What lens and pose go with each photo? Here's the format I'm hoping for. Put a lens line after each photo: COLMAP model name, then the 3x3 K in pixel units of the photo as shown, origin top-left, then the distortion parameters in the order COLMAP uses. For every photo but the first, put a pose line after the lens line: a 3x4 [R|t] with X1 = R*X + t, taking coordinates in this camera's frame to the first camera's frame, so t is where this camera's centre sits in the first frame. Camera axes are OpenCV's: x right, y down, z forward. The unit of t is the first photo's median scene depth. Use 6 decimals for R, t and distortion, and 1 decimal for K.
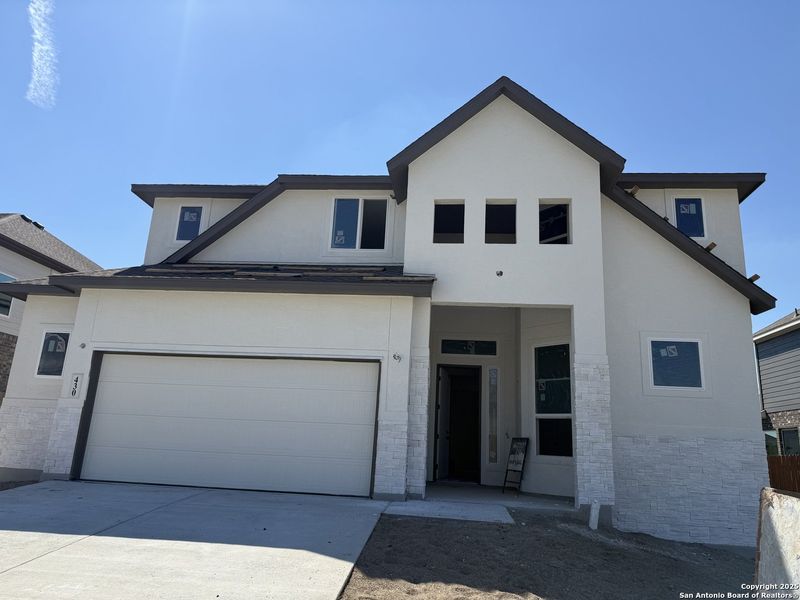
lens RADIAL K [[583.8, 0, 403.6], [0, 583.8, 310.1], [0, 0, 1]] dist [0.083390, -0.108477]
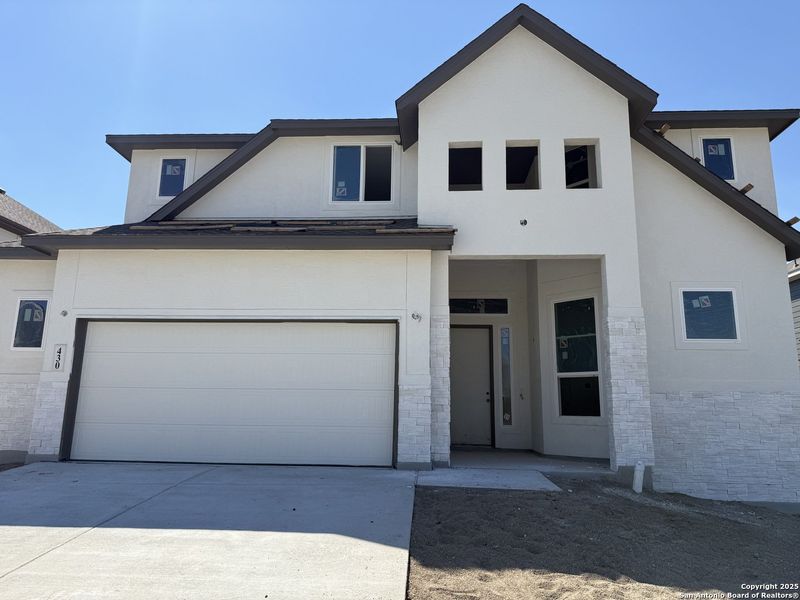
lens RADIAL K [[583.8, 0, 403.6], [0, 583.8, 310.1], [0, 0, 1]] dist [0.083390, -0.108477]
pose [[0.998712, -0.027447, 0.042669, -0.064528], [0.024899, 0.997939, 0.059134, 0.014747], [-0.044205, -0.057996, 0.997338, 0.080059]]
